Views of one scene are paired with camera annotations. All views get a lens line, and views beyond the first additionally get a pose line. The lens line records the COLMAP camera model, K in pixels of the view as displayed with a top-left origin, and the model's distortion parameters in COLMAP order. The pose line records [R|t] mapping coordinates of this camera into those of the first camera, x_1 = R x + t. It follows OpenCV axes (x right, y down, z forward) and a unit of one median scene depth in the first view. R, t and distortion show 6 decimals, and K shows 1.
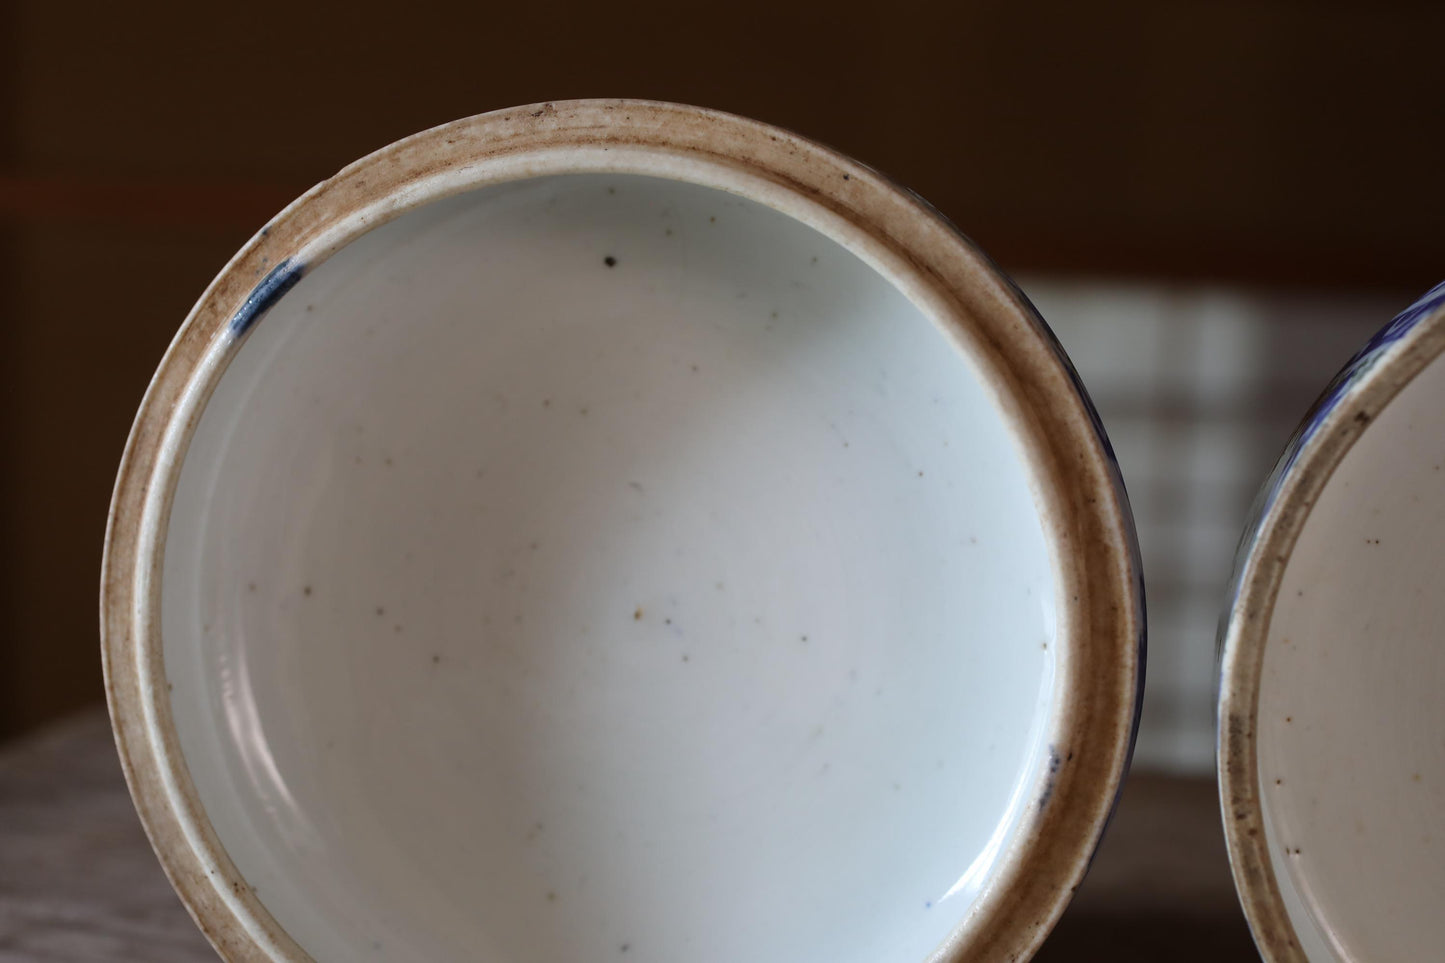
lens RADIAL K [[2507.1, 0, 710.9], [0, 2507.1, 492.5], [0, 0, 1]] dist [0.042320, 0.000000]
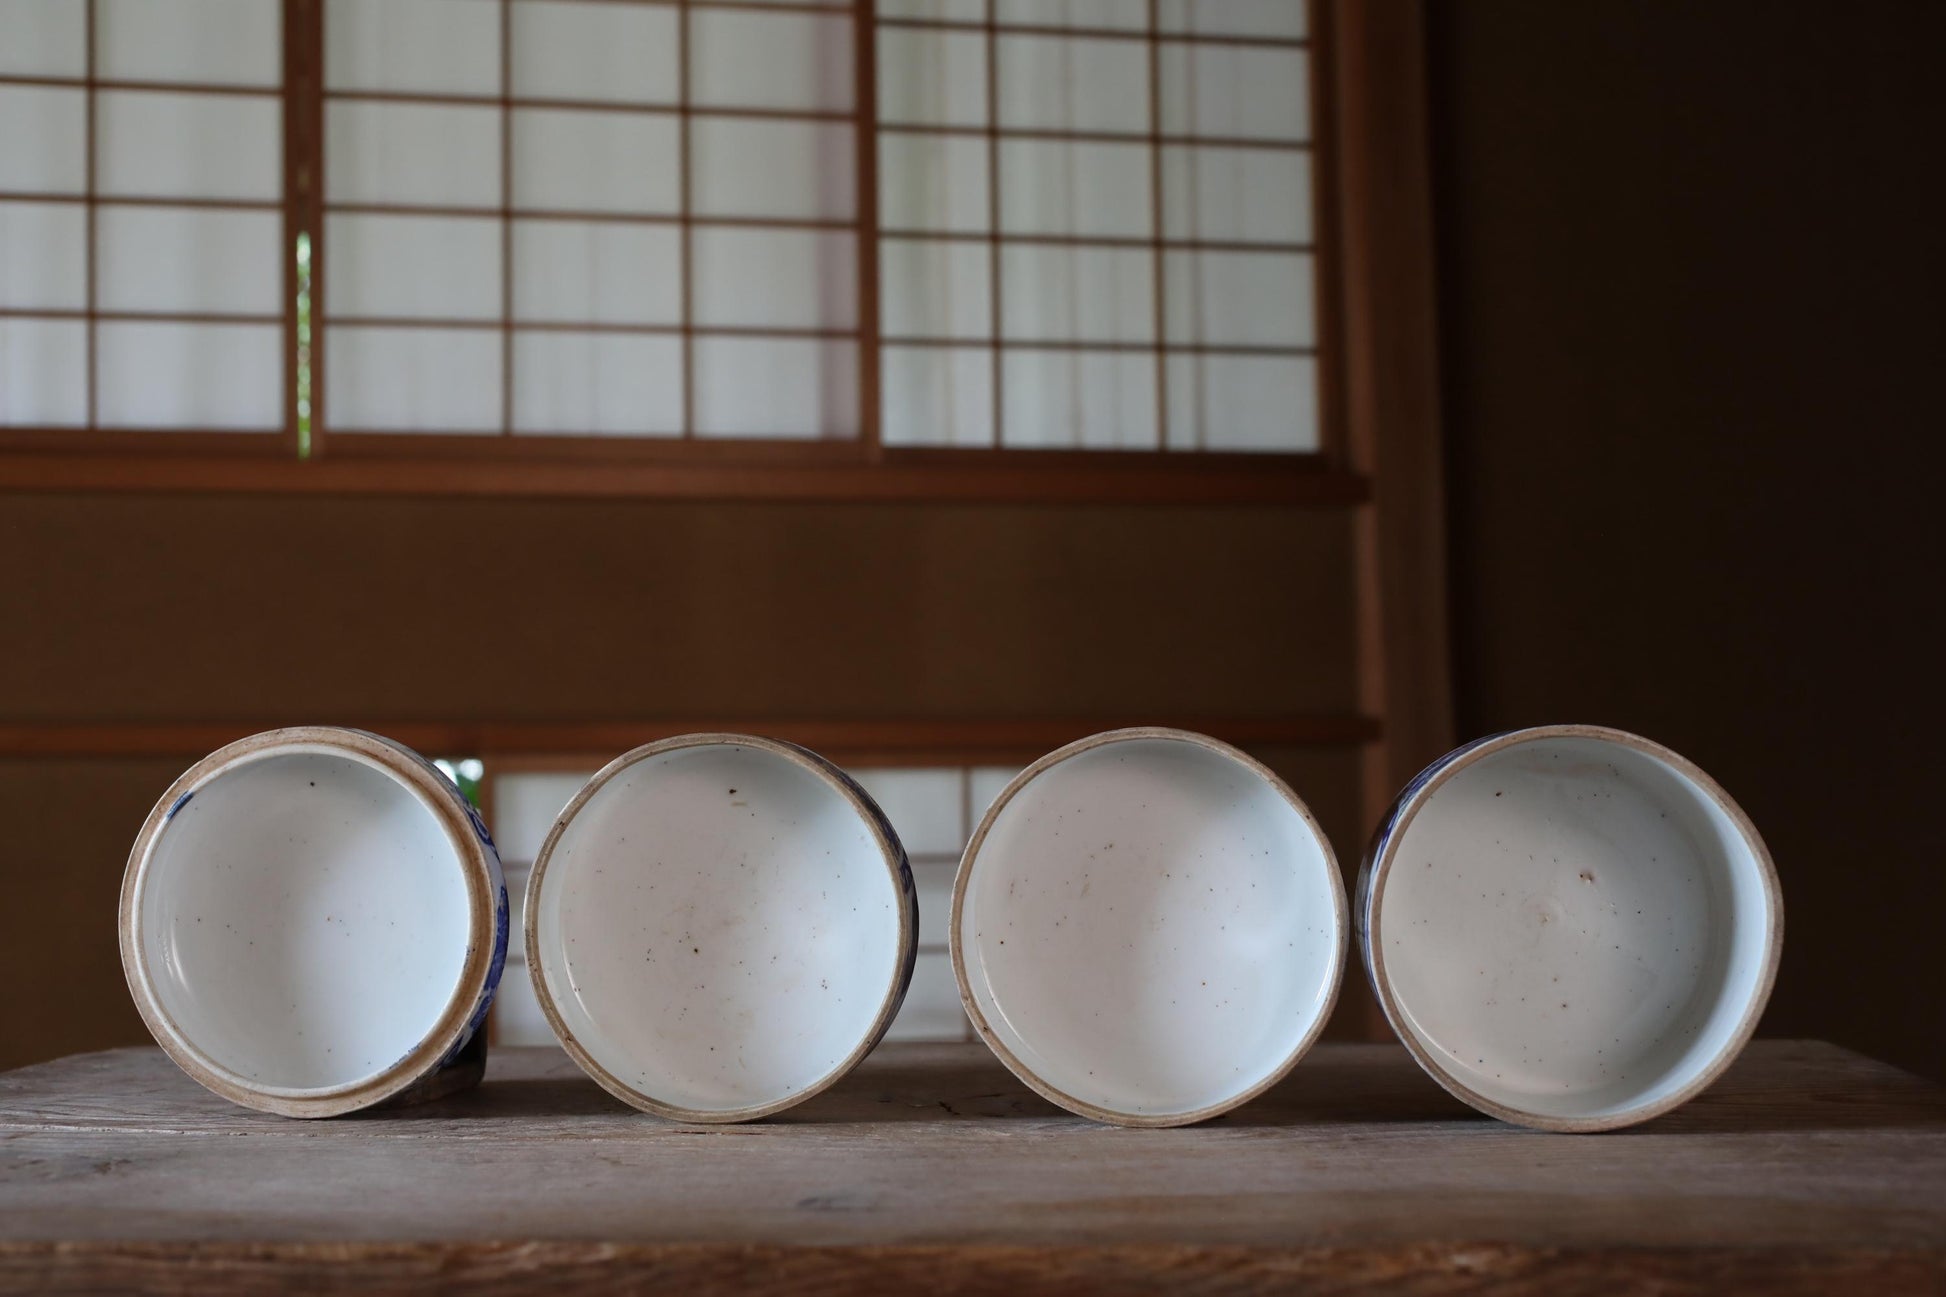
lens RADIAL K [[3376.3, 0, 992.6], [0, 3376.3, 643.9], [0, 0, 1]] dist [0.042320, 0.000000]
pose [[0.996009, -0.051139, 0.073145, 0.442490], [0.059829, 0.990721, -0.122038, 0.250880], [-0.066226, 0.125927, 0.989826, -2.721509]]
